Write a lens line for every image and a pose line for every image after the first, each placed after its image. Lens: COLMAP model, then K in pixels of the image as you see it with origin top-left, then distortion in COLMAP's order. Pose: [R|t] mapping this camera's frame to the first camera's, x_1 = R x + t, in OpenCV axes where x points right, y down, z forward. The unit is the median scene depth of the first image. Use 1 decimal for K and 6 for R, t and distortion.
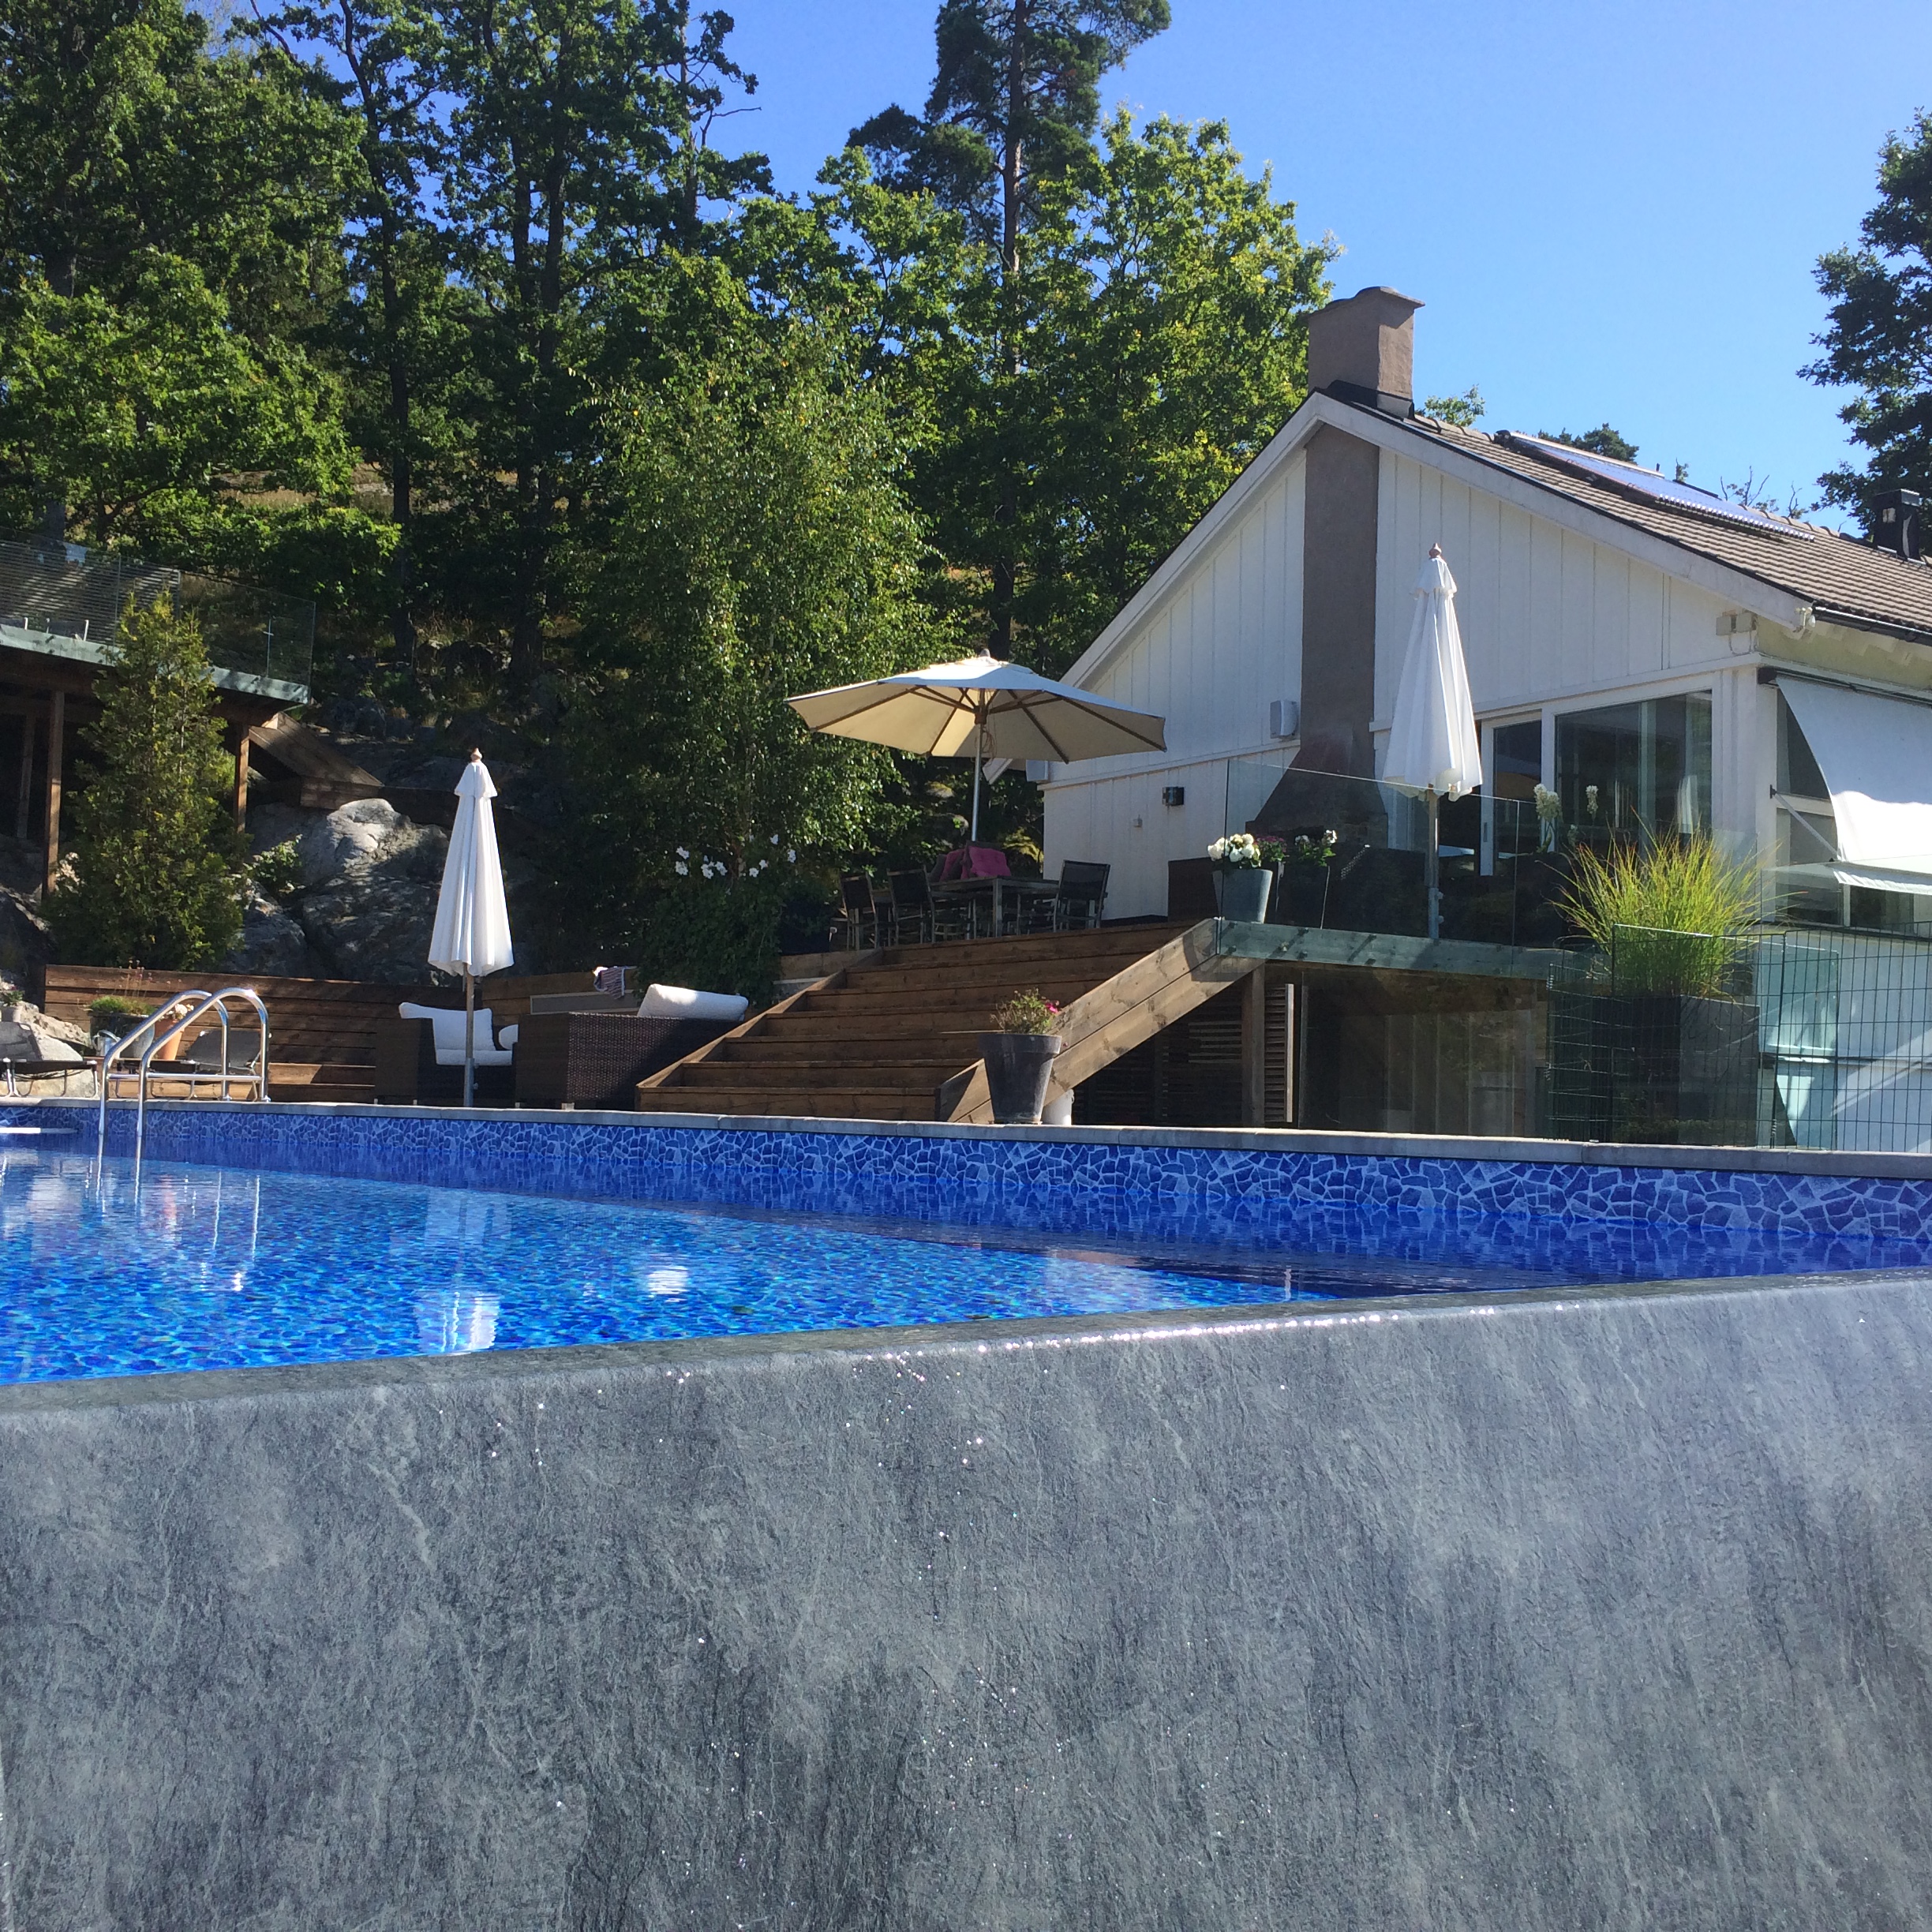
lens RADIAL K [[2222.8, 0, 971.4], [0, 2222.8, 962.7], [0, 0, 1]] dist [0.073528, -0.057145]
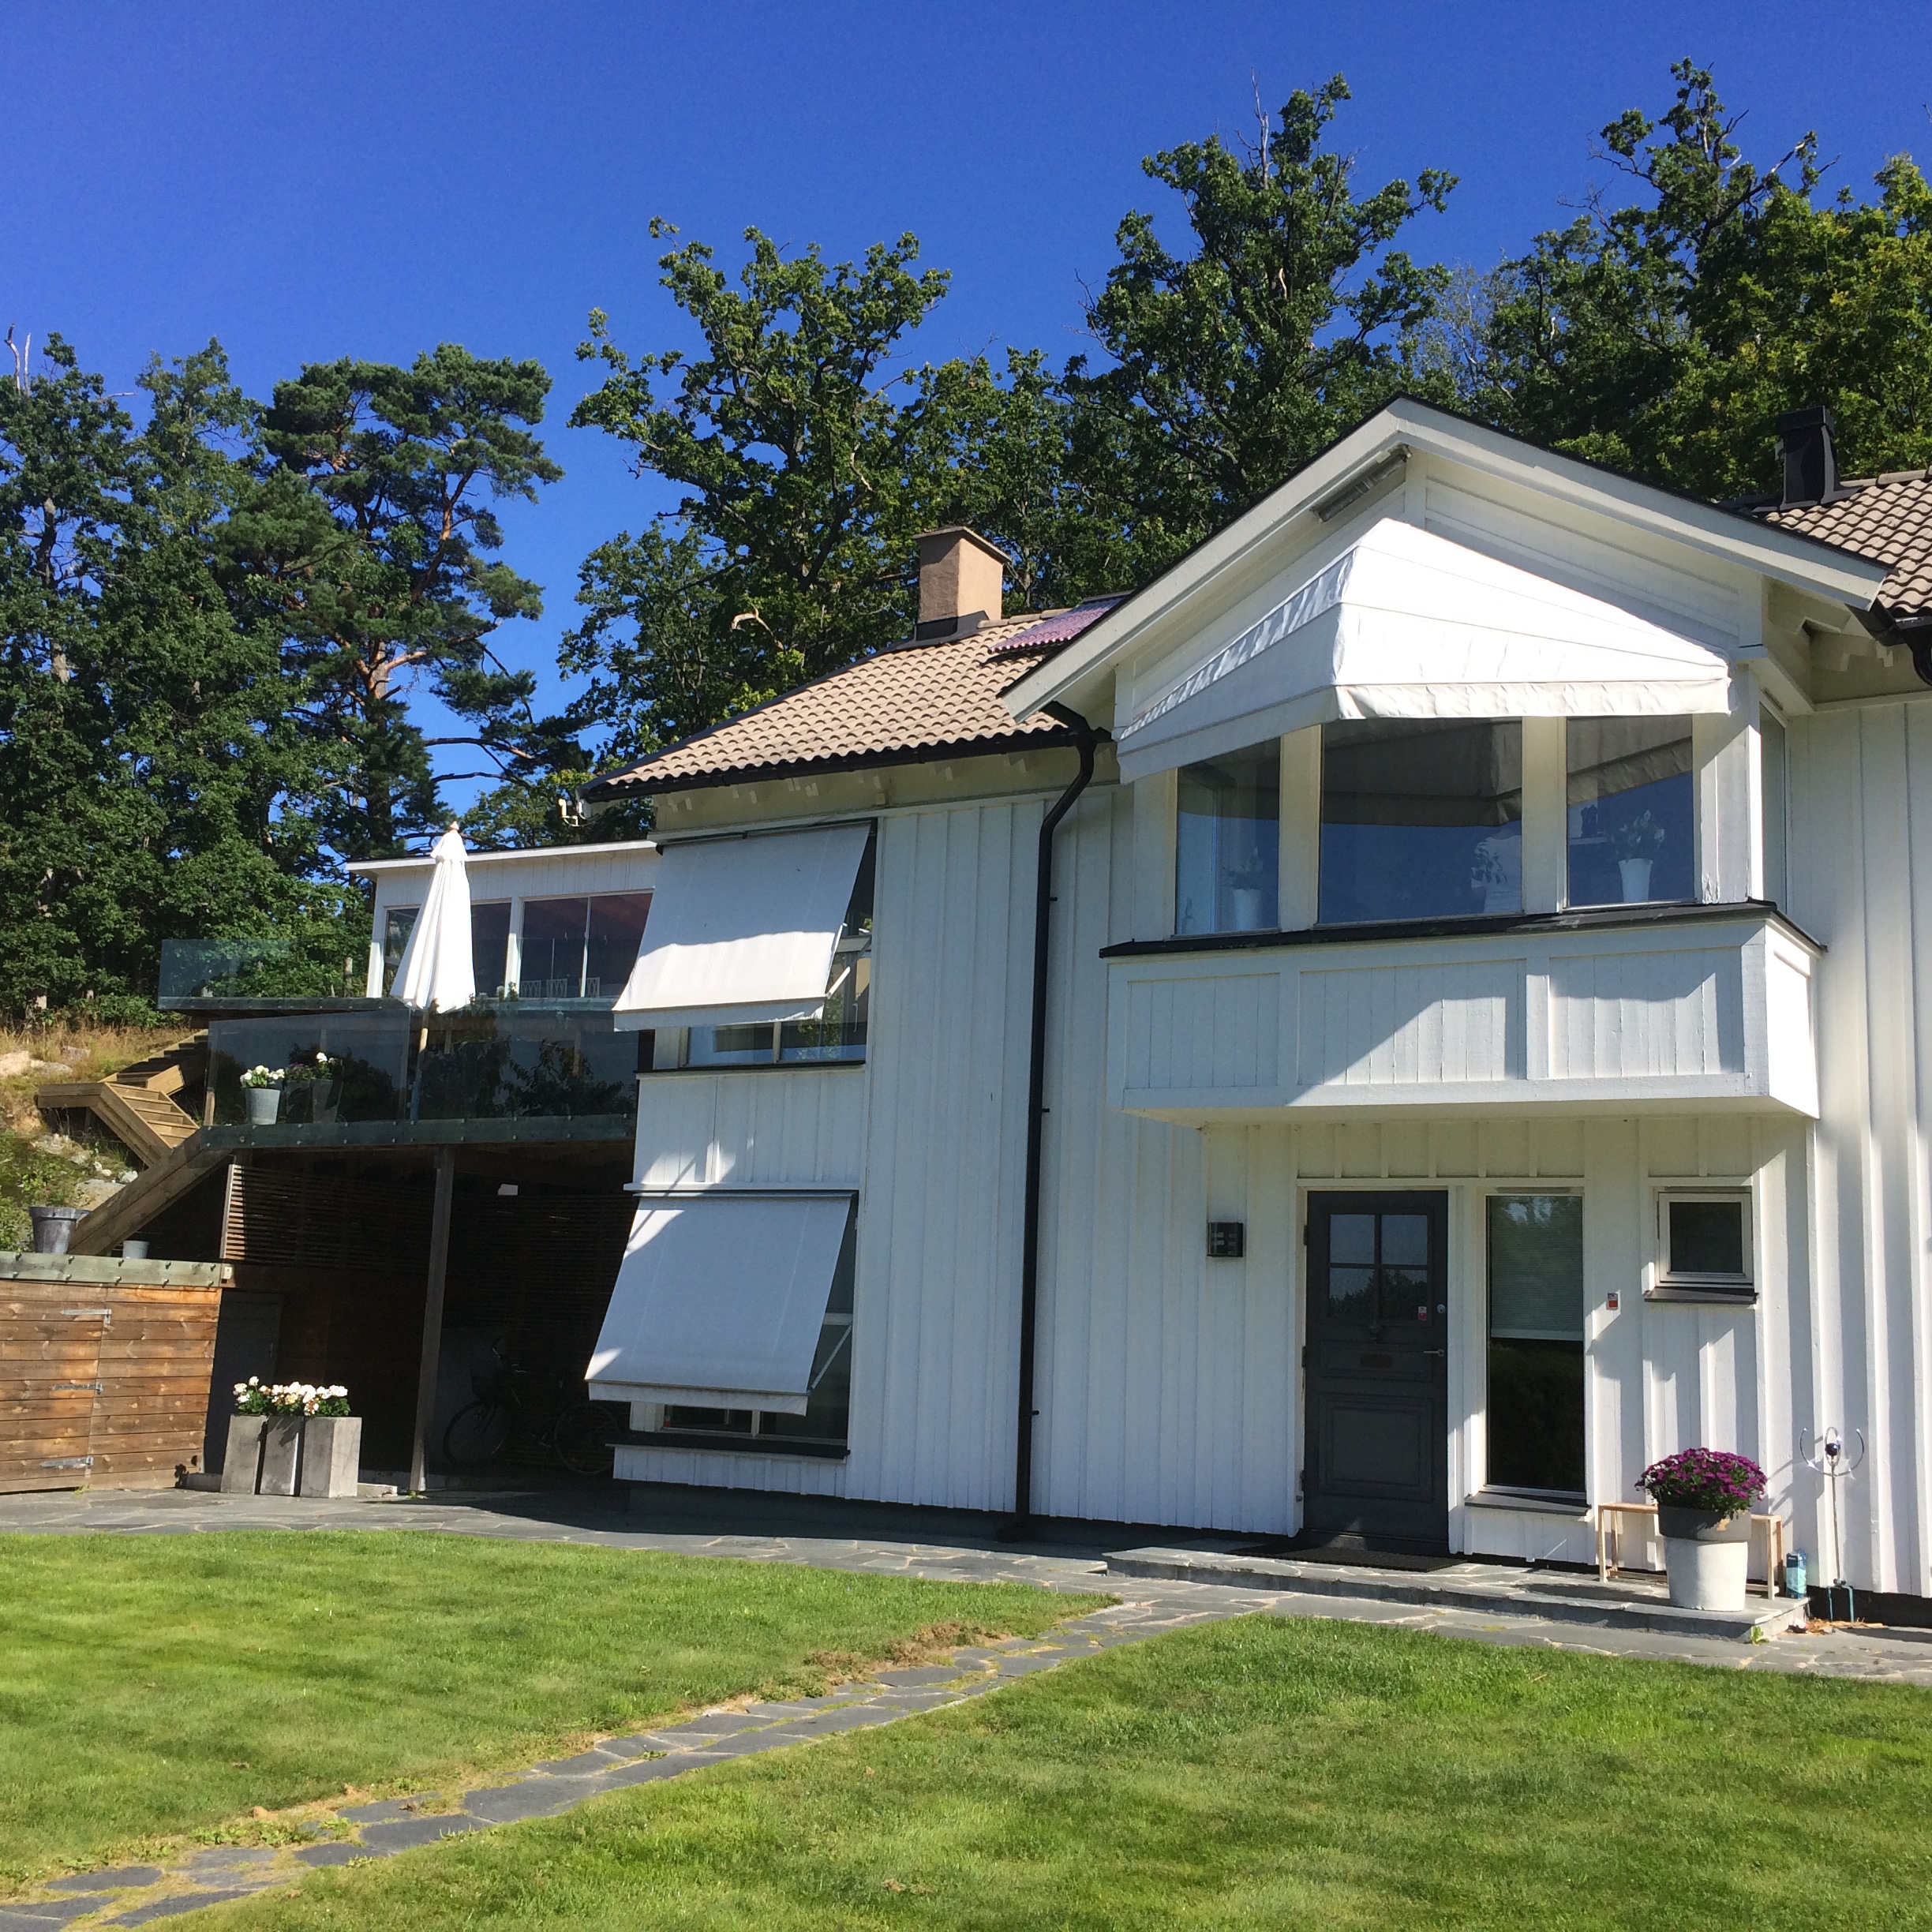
lens RADIAL K [[2222.8, 0, 971.4], [0, 2222.8, 962.7], [0, 0, 1]] dist [0.073528, -0.057145]
pose [[0.395723, -0.165122, -0.903404, 1.101357], [0.034559, 0.985684, -0.165023, 0.089813], [0.917720, 0.034082, 0.395764, 0.556585]]
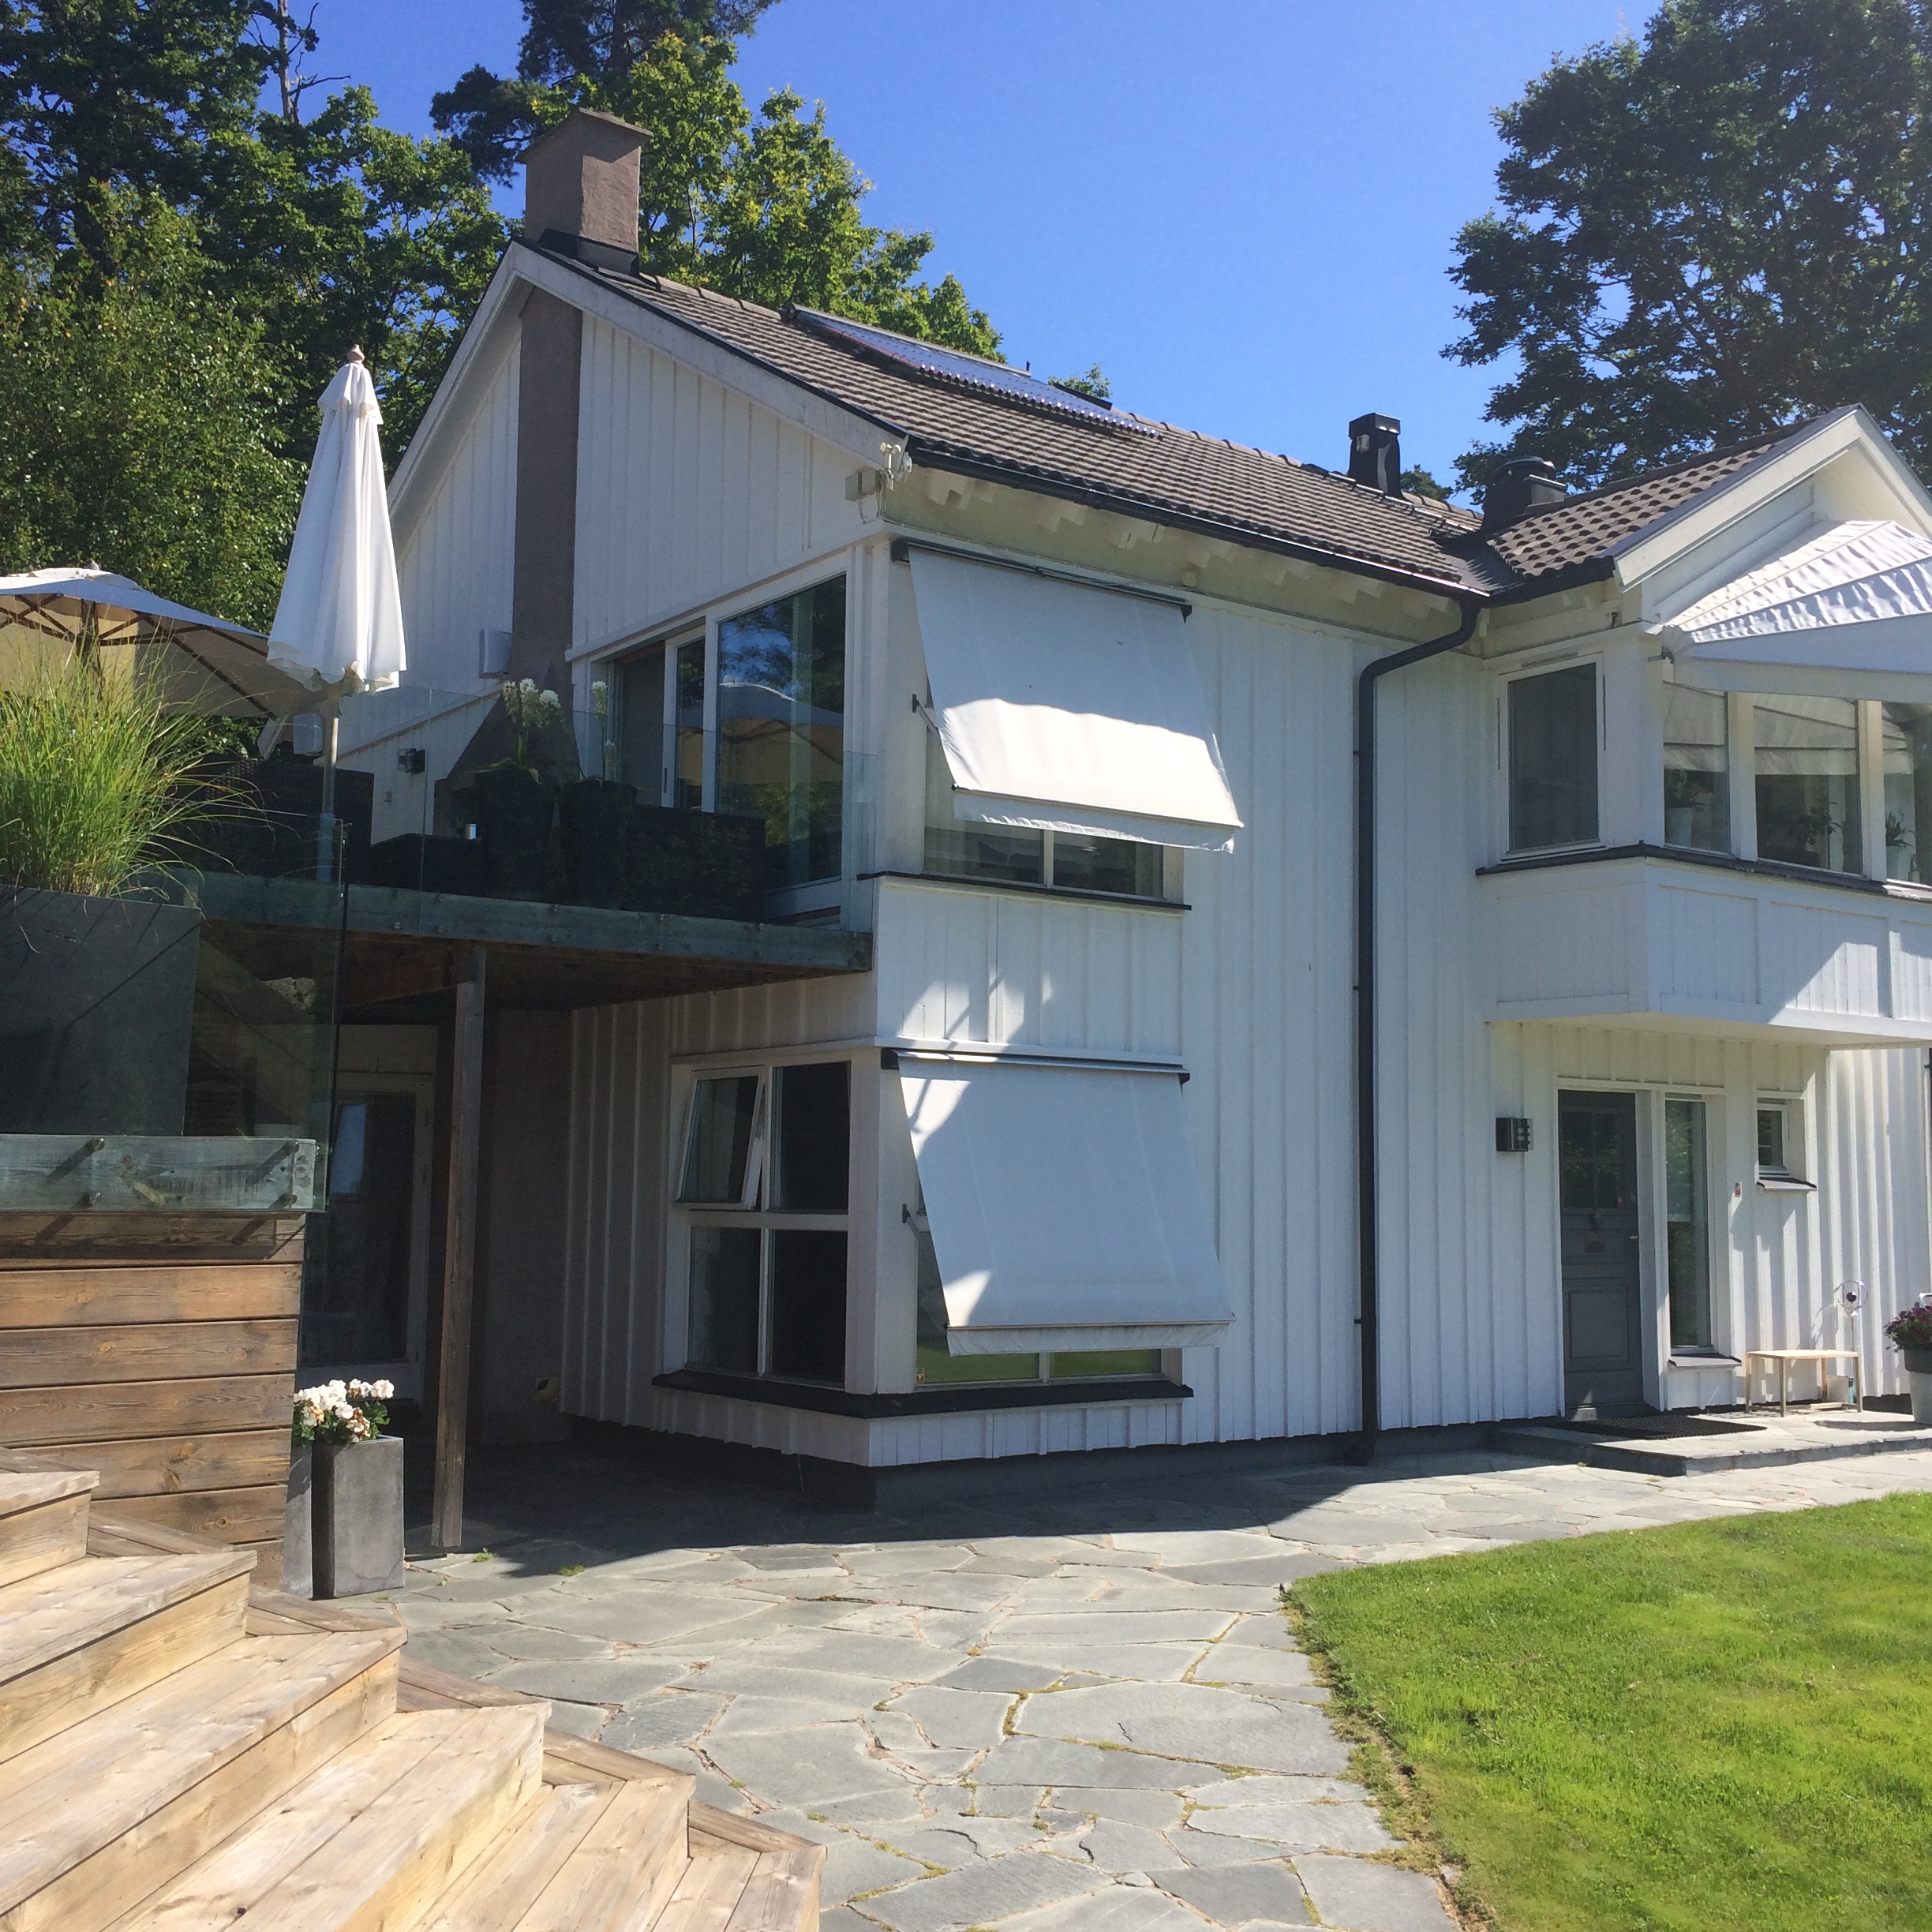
lens RADIAL K [[2222.8, 0, 971.4], [0, 2222.8, 962.7], [0, 0, 1]] dist [0.073528, -0.057145]
pose [[0.999489, -0.012745, 0.029307, 0.279020], [0.013725, 0.999345, -0.033489, 0.028657], [-0.028861, 0.033874, 0.999009, 0.200001]]
